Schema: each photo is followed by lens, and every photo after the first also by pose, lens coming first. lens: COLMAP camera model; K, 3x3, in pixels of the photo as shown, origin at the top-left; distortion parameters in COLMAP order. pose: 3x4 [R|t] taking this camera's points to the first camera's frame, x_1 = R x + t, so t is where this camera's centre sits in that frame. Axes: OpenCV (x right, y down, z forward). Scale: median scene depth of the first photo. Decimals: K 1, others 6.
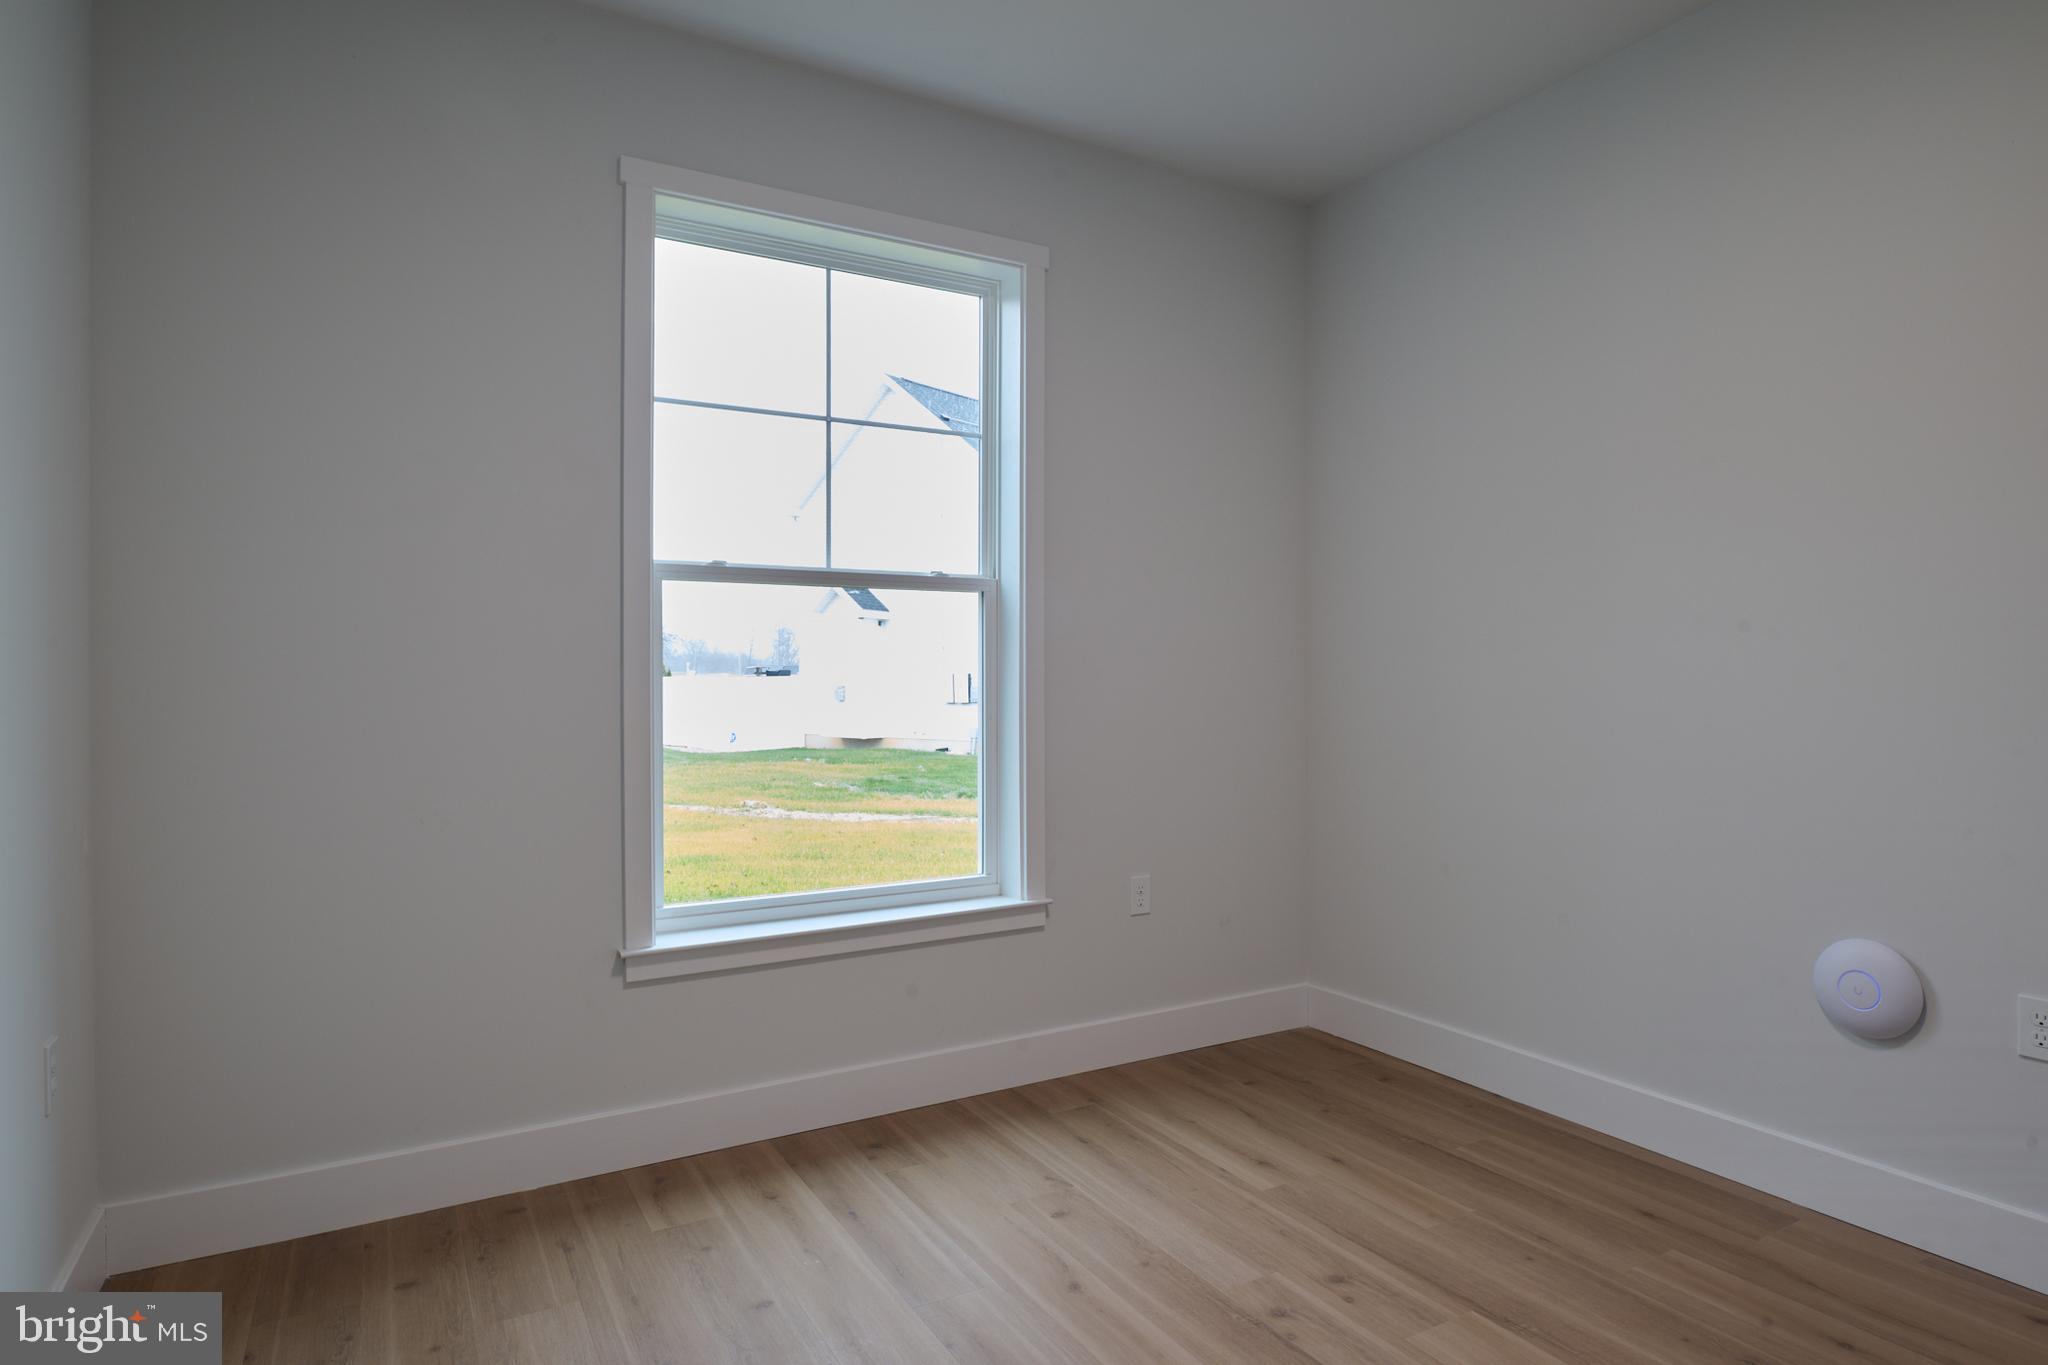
lens RADIAL K [[1140.6, 0, 1020.4], [0, 1140.6, 686.5], [0, 0, 1]] dist [0.000131, -0.005552]
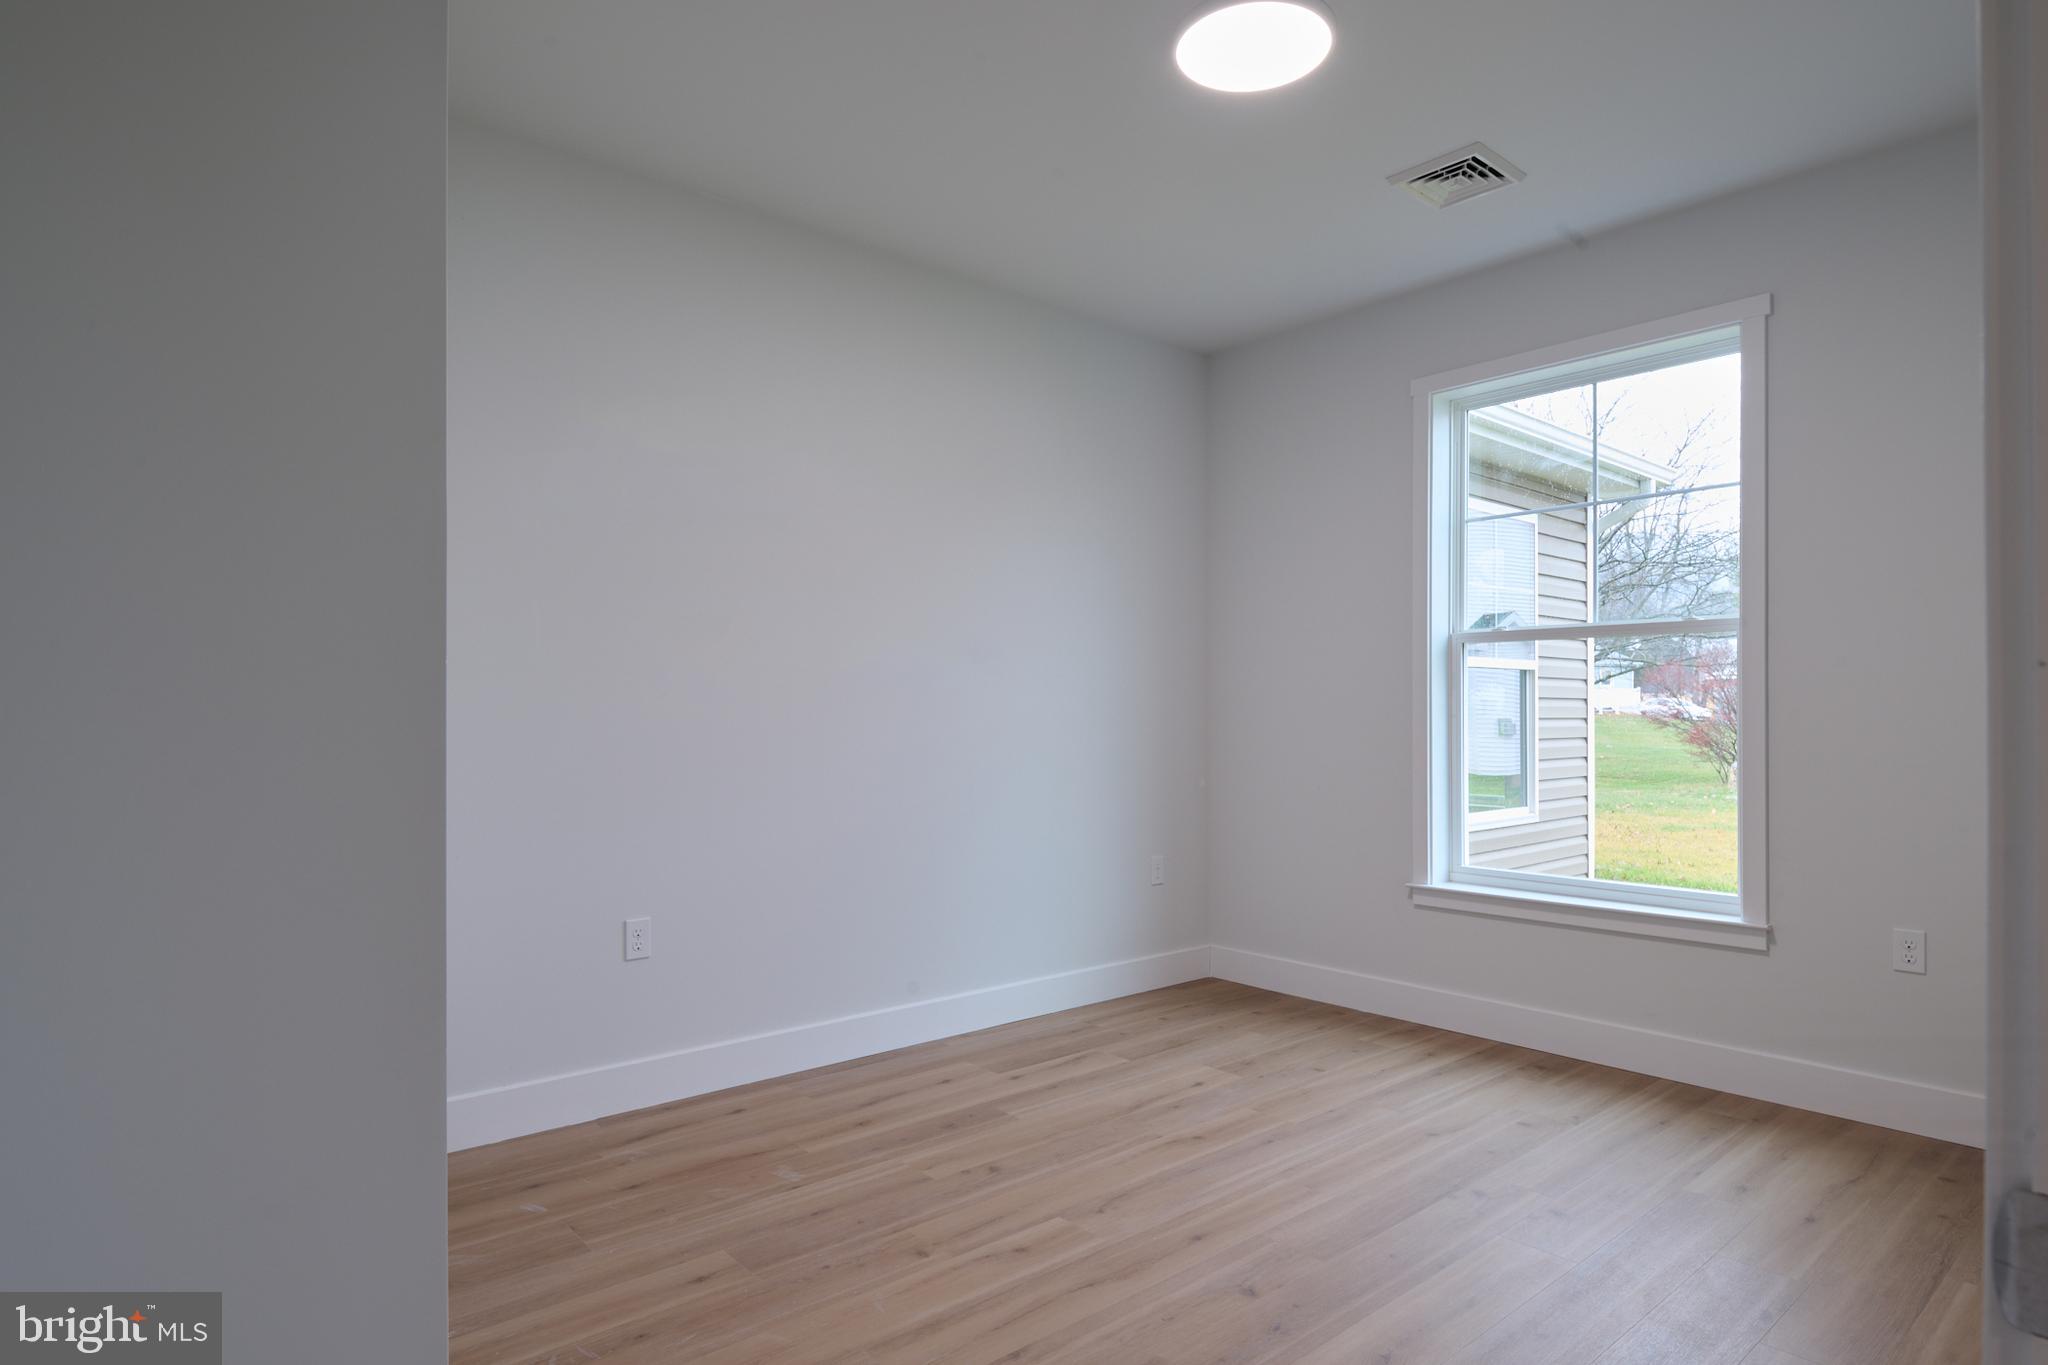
lens RADIAL K [[1140.6, 0, 1025.1], [0, 1140.6, 698.4], [0, 0, 1]] dist [0.000131, -0.005552]
pose [[0.183426, -0.008462, -0.982997, 1.100369], [-0.006300, 0.999932, -0.009783, -0.004520], [0.983013, 0.007987, 0.183360, 0.182793]]
